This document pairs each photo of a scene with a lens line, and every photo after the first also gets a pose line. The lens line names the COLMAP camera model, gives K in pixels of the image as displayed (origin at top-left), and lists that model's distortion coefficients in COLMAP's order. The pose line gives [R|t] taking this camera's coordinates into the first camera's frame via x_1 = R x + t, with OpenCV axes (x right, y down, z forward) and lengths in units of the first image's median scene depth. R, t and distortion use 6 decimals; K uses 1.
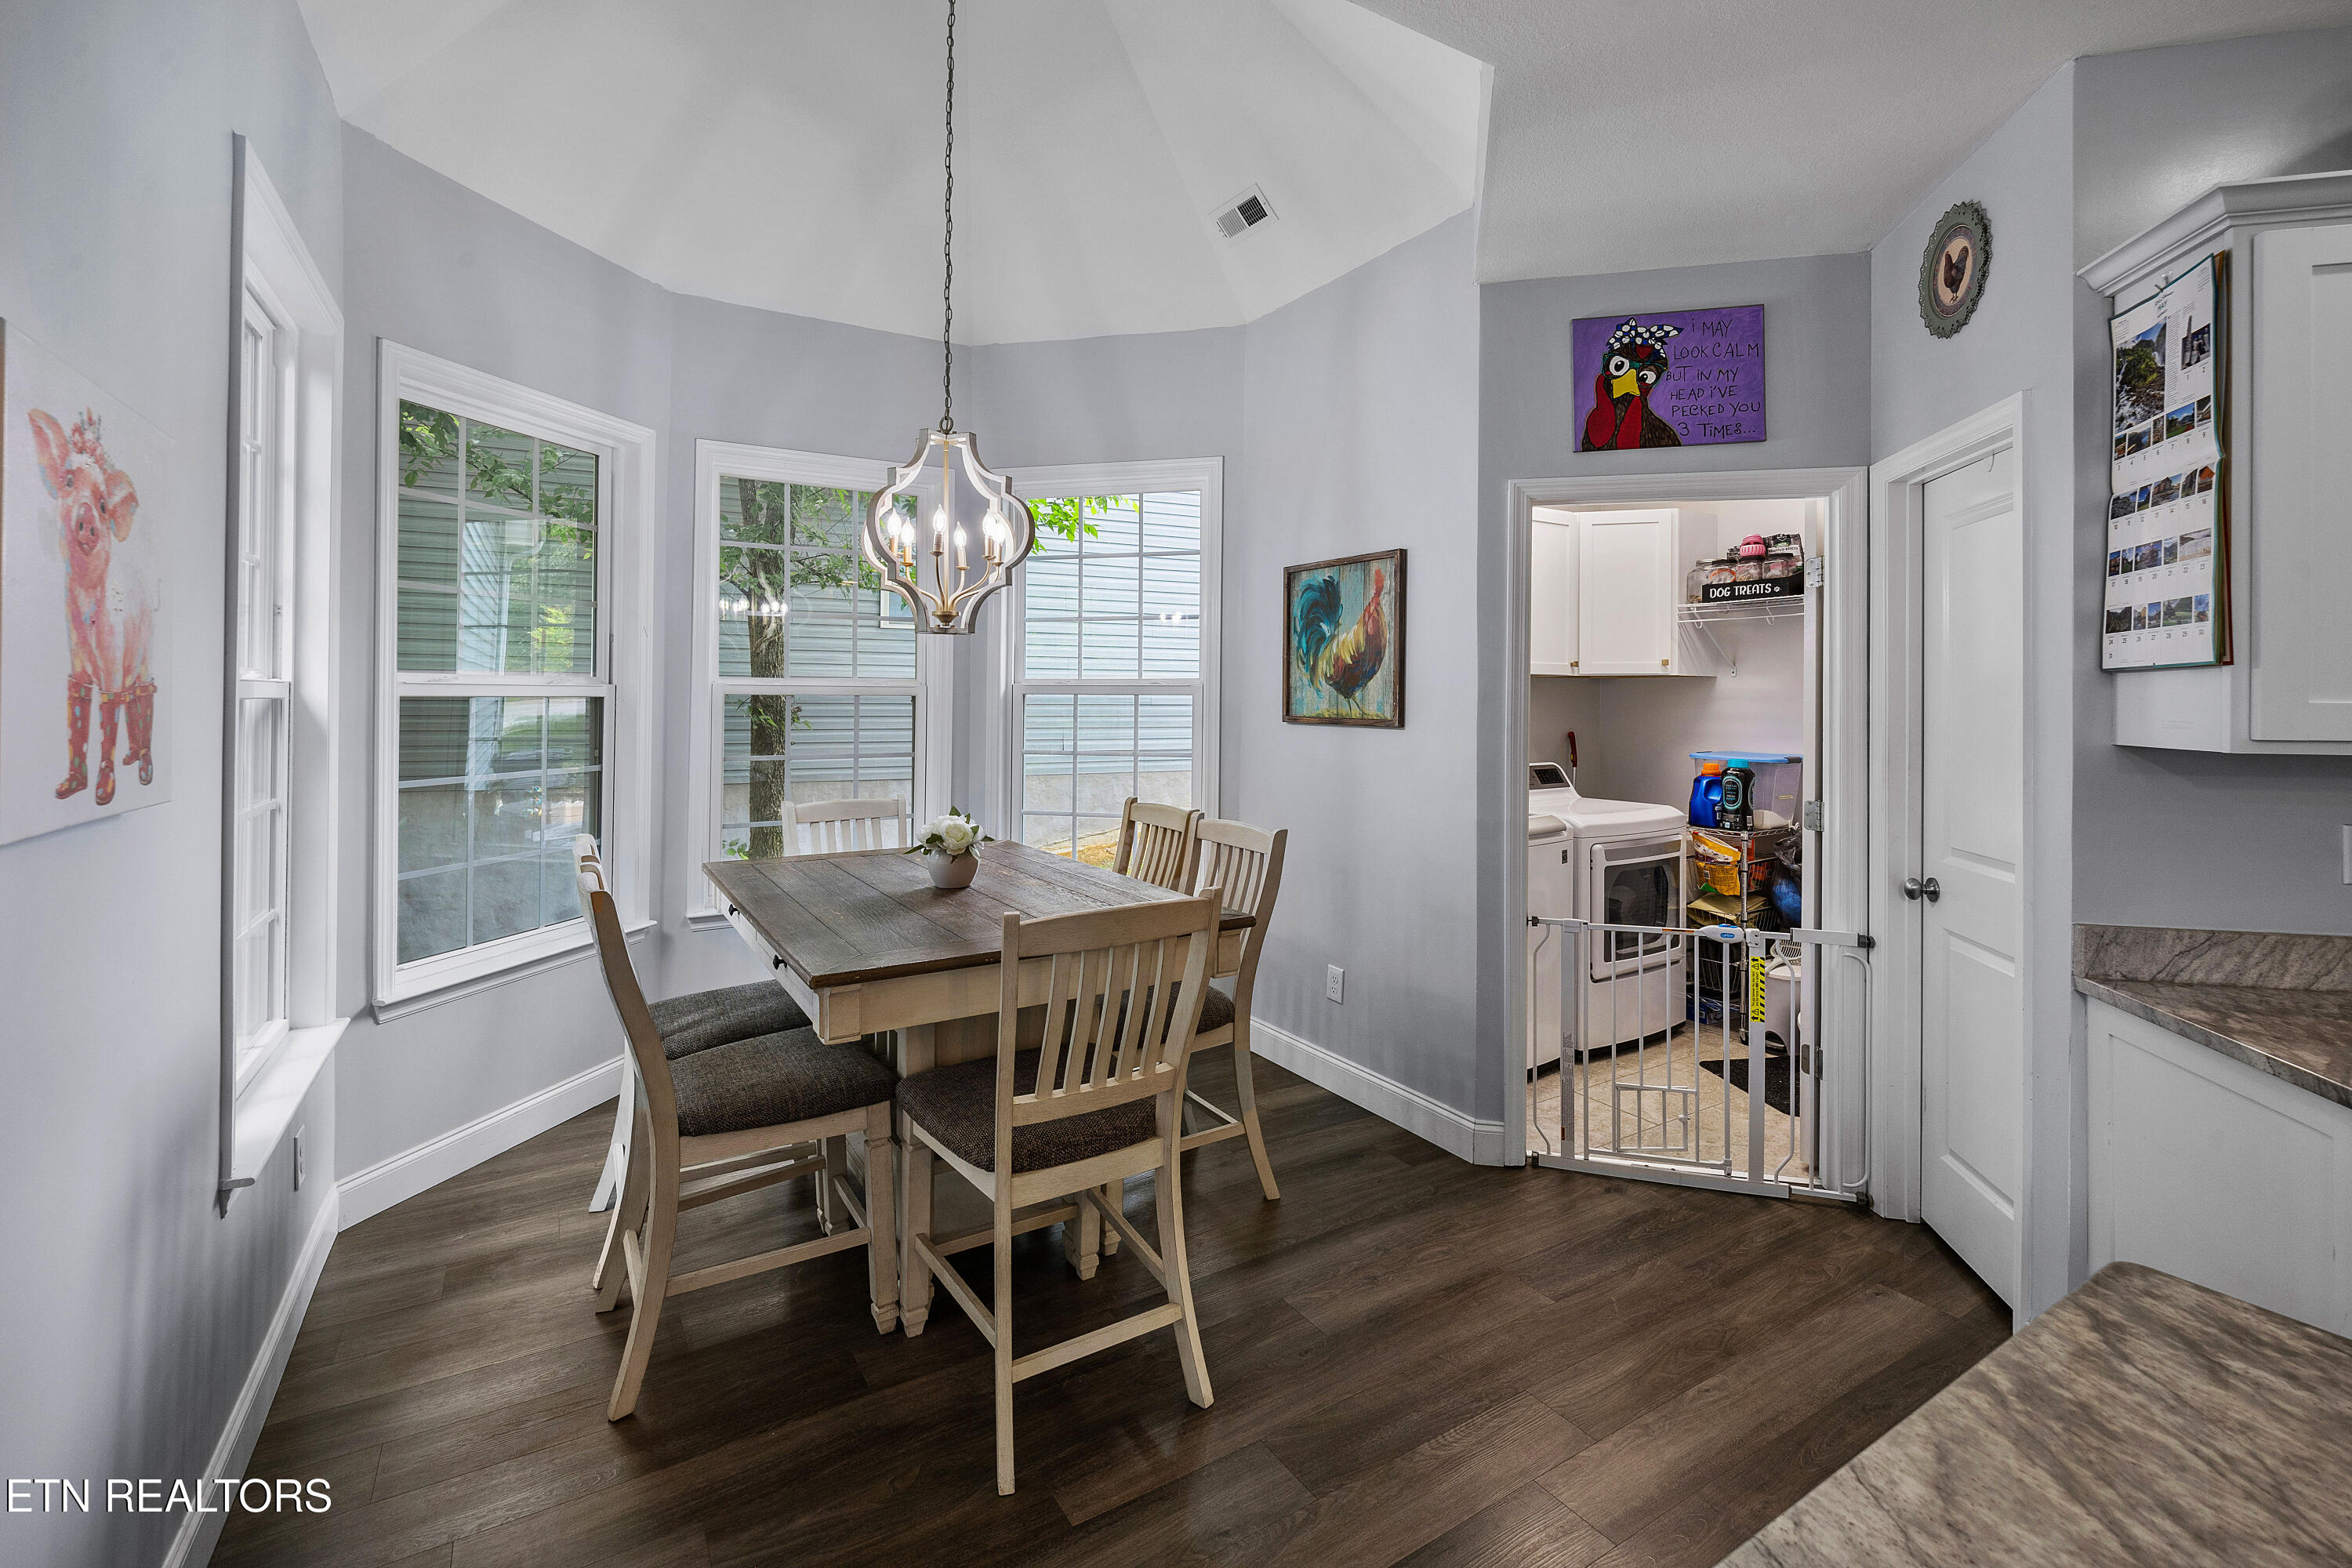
lens RADIAL K [[1021.0, 0, 1271.1], [0, 1021.0, 674.0], [0, 0, 1]] dist [0.004405, -0.001036]
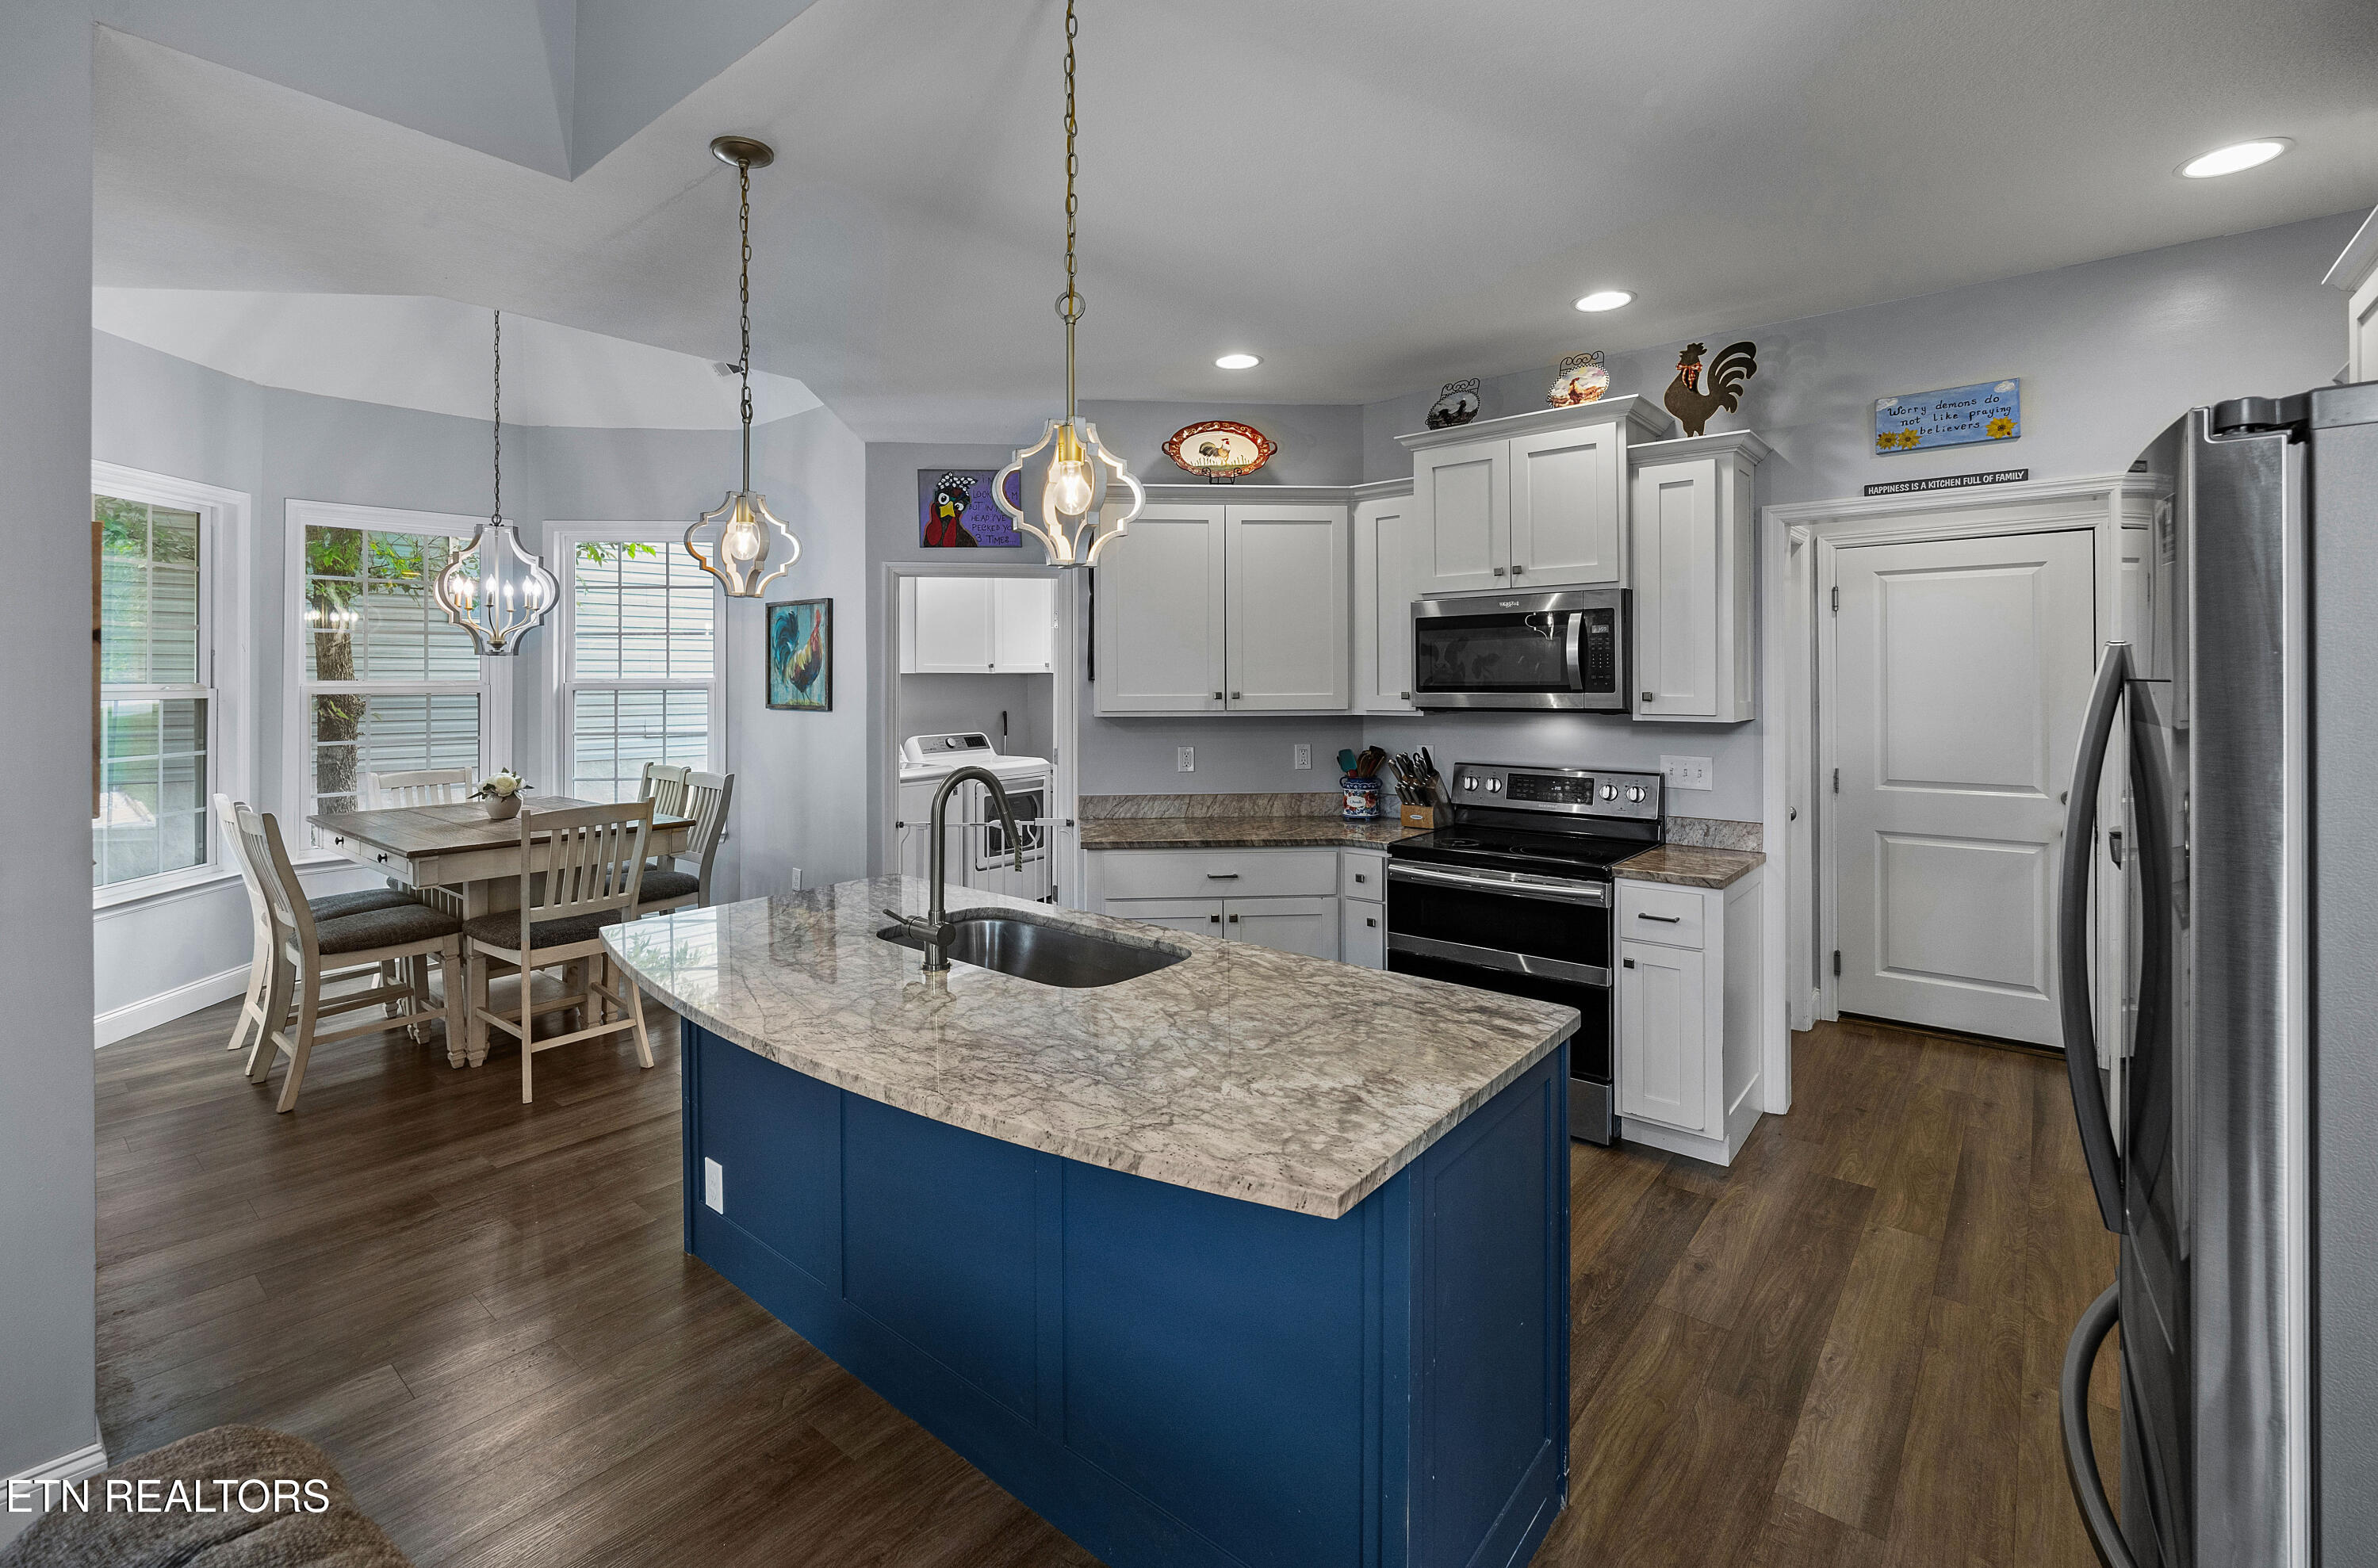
lens RADIAL K [[1020.7, 0, 1203.0], [0, 1020.7, 666.4], [0, 0, 1]] dist [-0.002529, -0.003875]
pose [[0.963884, -0.006632, 0.266239, 0.302602], [0.003397, 0.999915, 0.012607, -0.039898], [-0.266300, -0.011247, 0.963825, -0.775602]]
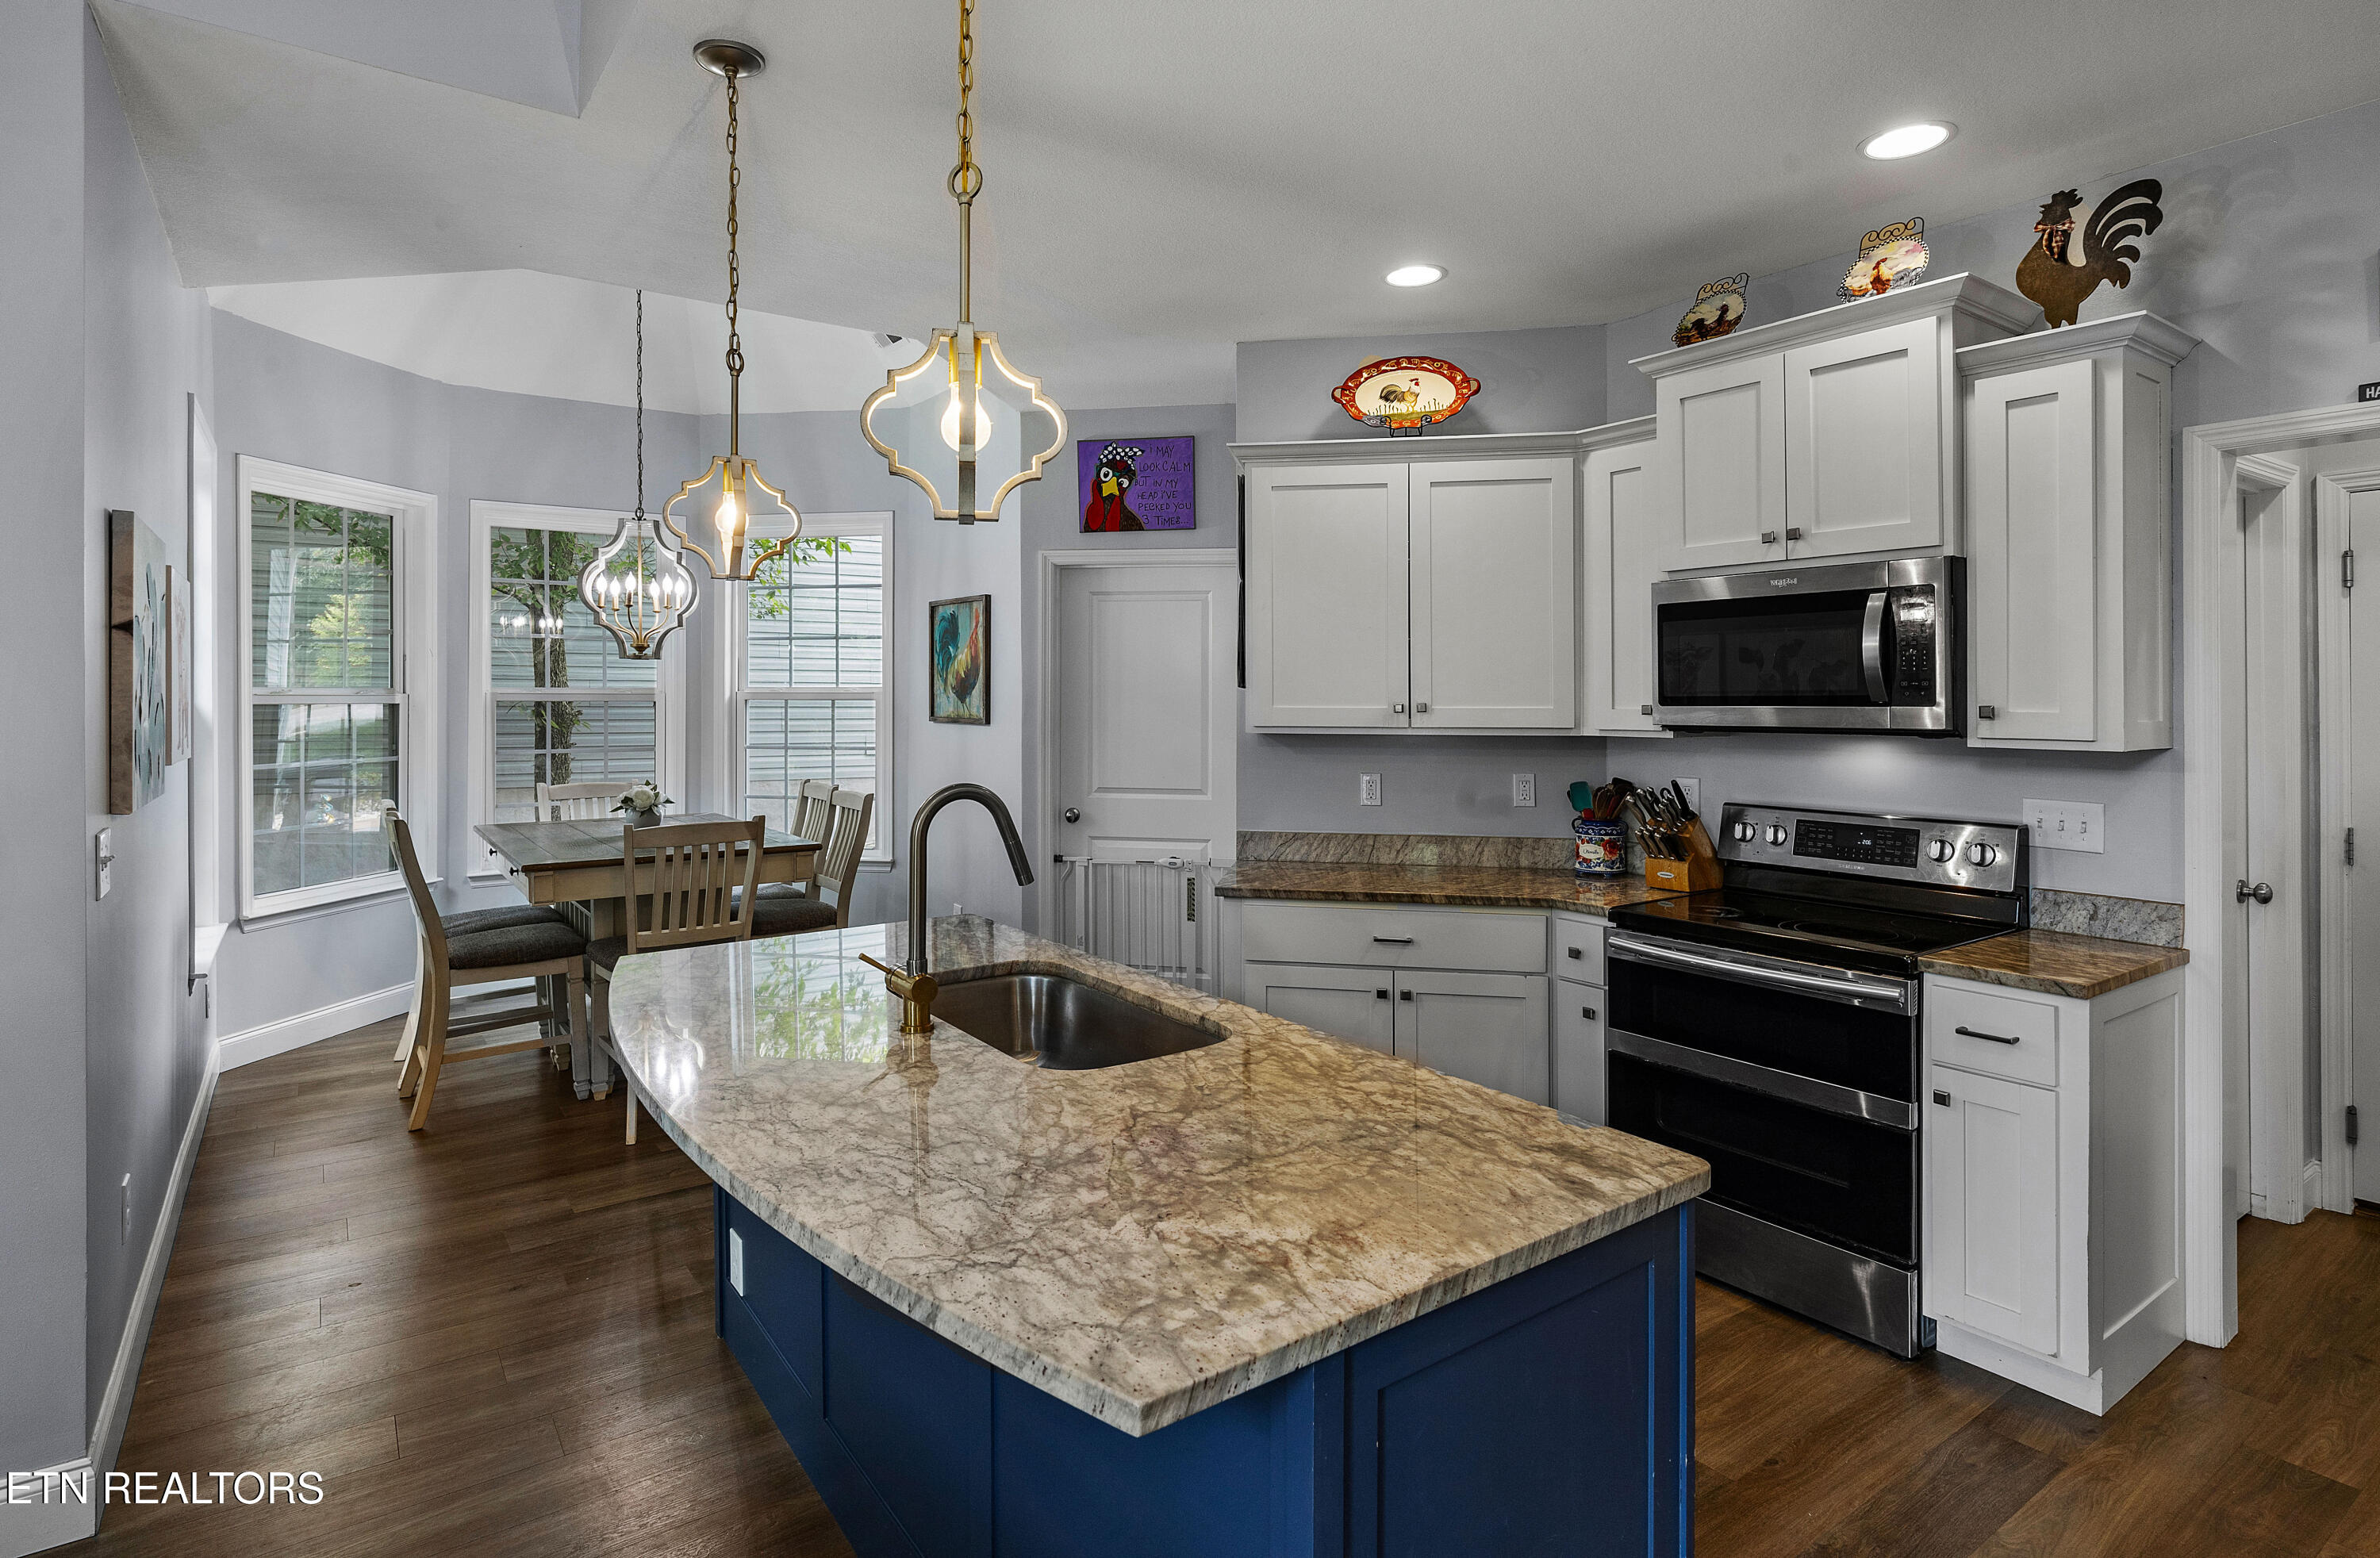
lens RADIAL K [[1217.7, 0, 1224.9], [0, 1217.7, 684.3], [0, 0, 1]] dist [-0.002389, 0.002049]
pose [[0.999792, -0.002820, 0.020201, 0.473555], [0.002549, 0.999906, 0.013444, -0.026244], [-0.020237, -0.013390, 0.999706, -0.734044]]
